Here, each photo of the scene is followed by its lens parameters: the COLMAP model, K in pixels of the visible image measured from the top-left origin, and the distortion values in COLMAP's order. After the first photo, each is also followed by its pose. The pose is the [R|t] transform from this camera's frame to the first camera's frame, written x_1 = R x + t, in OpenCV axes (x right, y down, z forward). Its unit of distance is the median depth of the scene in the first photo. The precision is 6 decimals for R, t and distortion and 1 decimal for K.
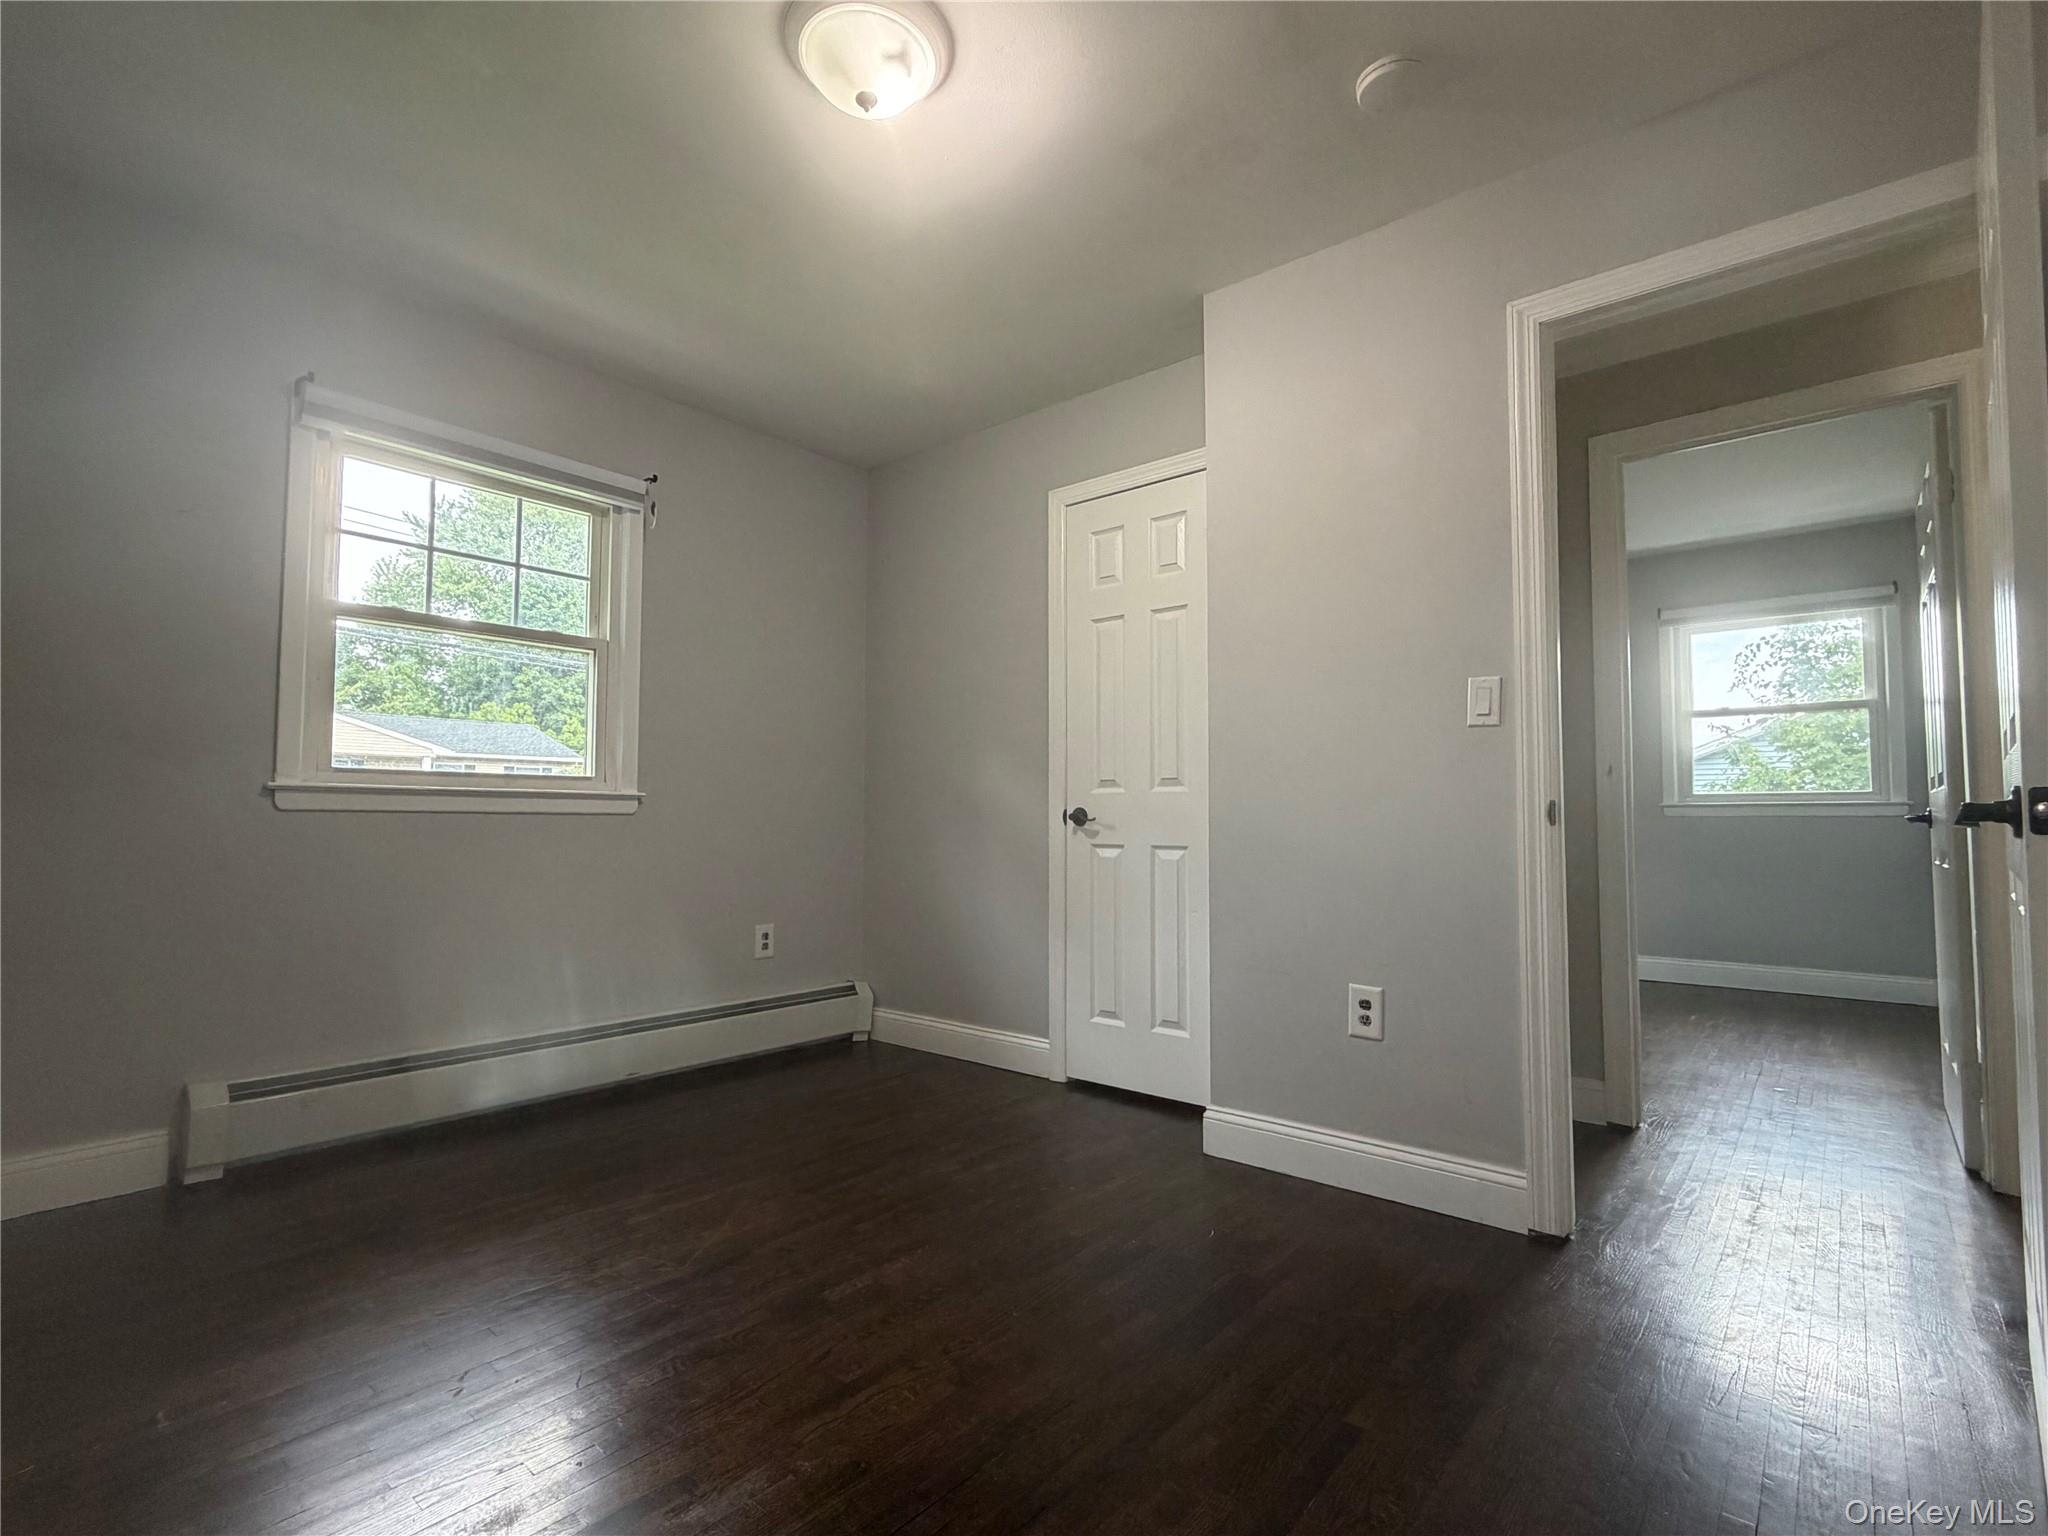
lens RADIAL K [[953.4, 0, 1024.0], [0, 953.4, 768.0], [0, 0, 1]] dist [-0.001294, -0.000213]
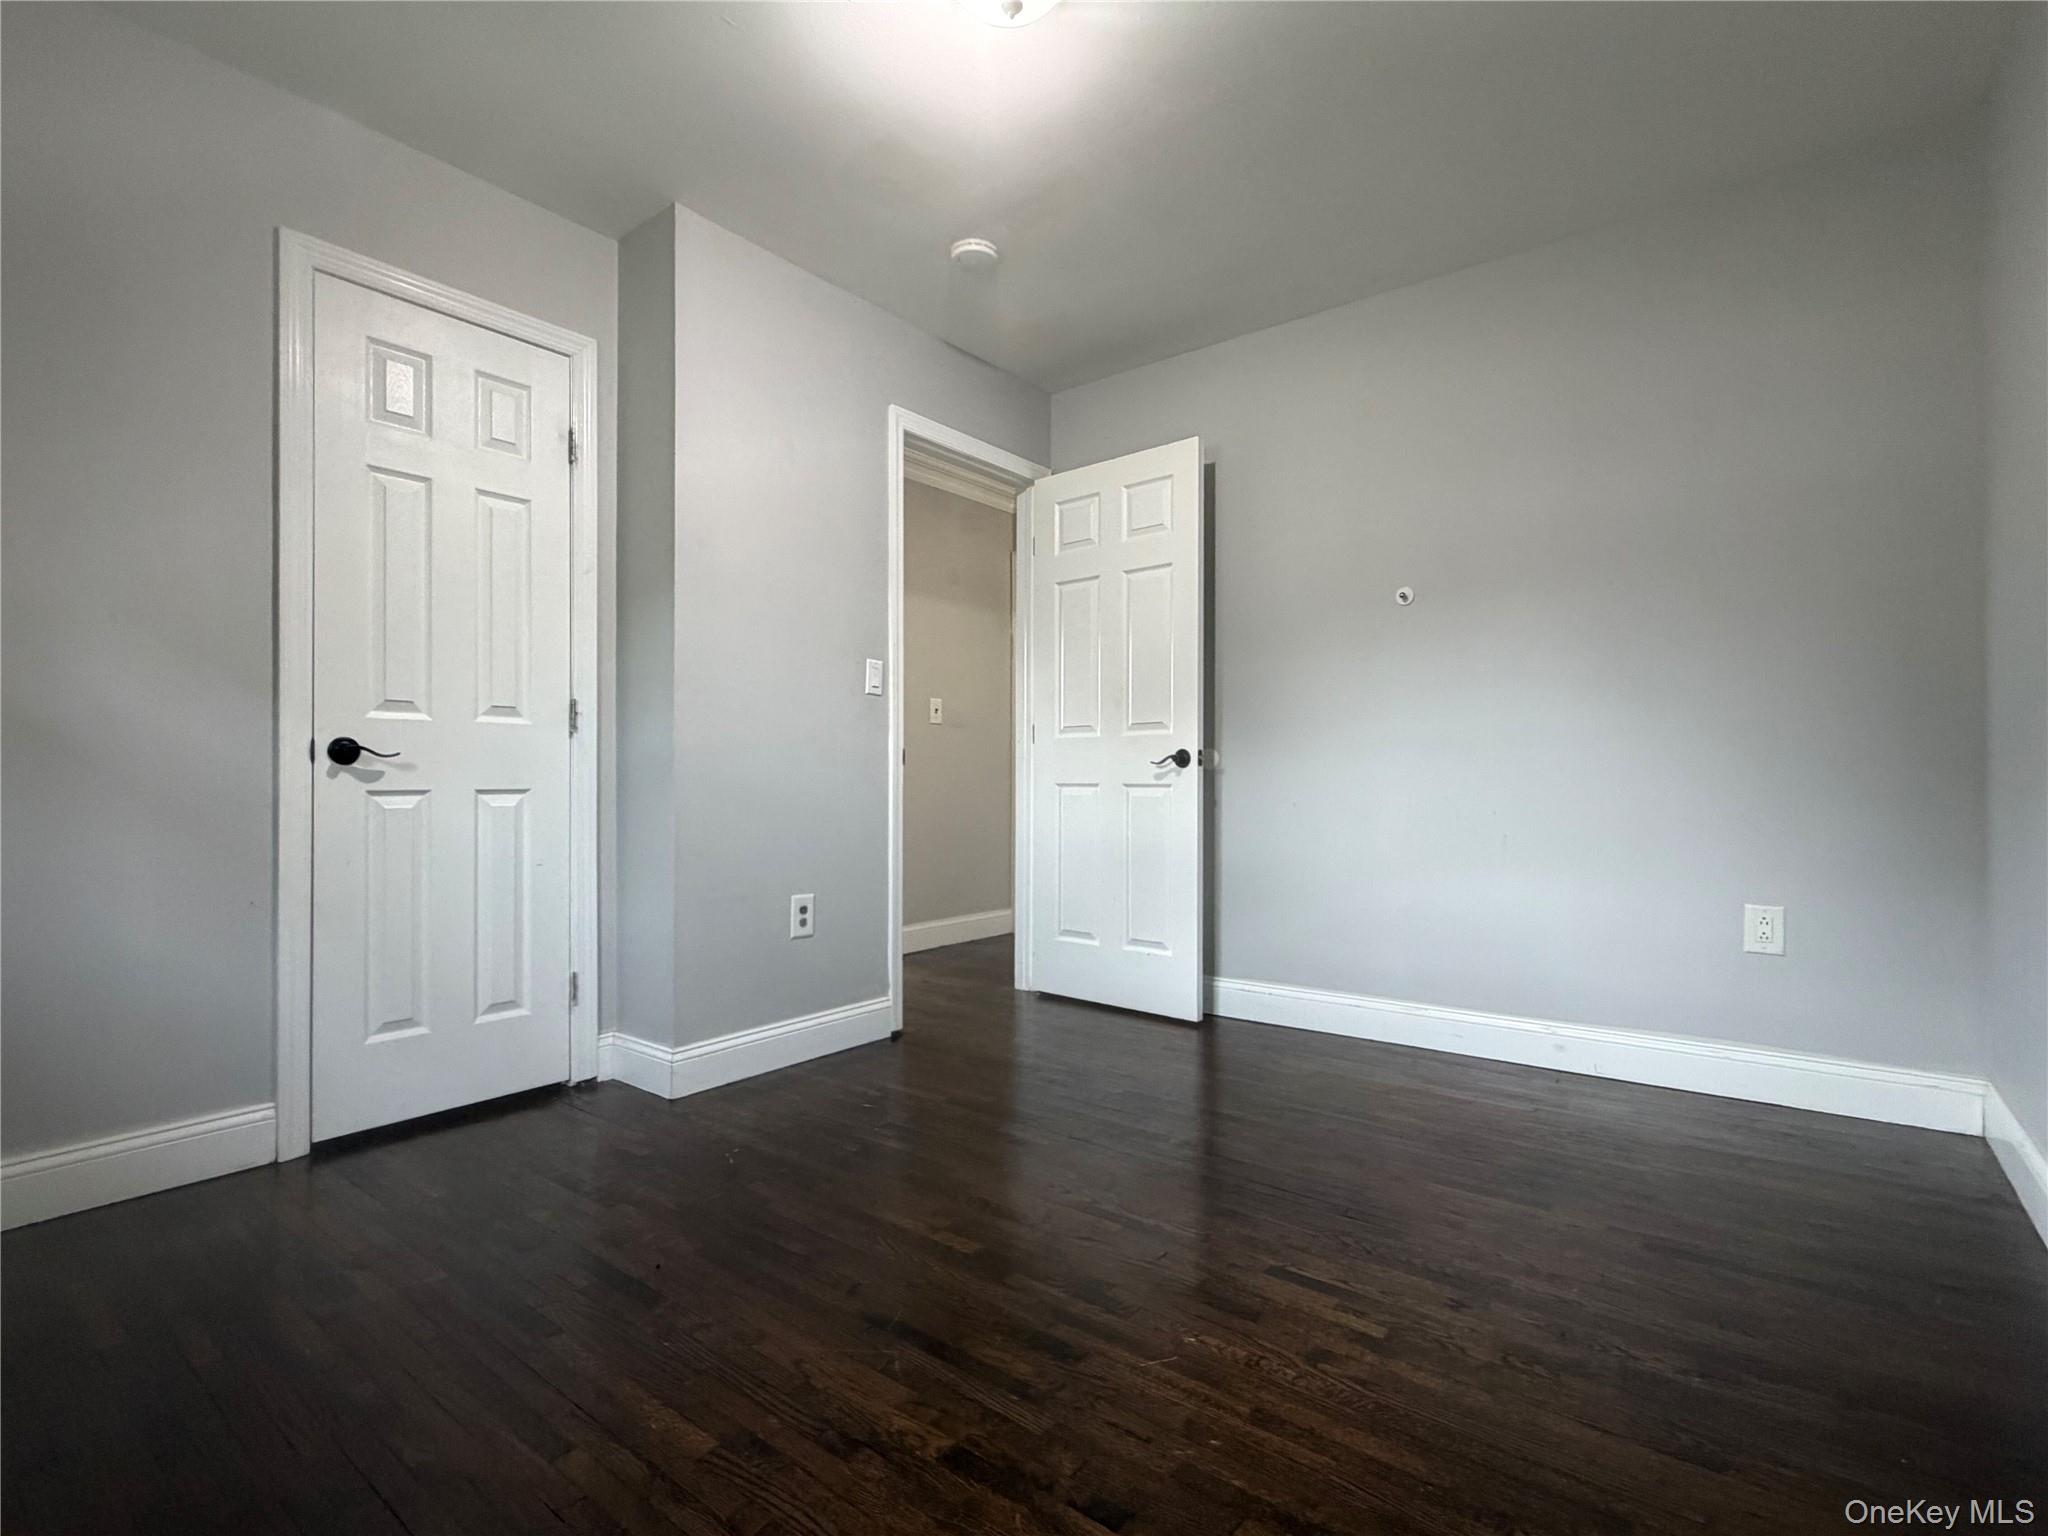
lens RADIAL K [[953.4, 0, 1024.0], [0, 953.4, 768.0], [0, 0, 1]] dist [-0.001294, -0.000213]
pose [[-0.021539, 0.003780, 0.999761, -0.654704], [-0.058126, 0.998297, -0.005027, 0.040460], [-0.998077, -0.058220, -0.021282, 0.558518]]
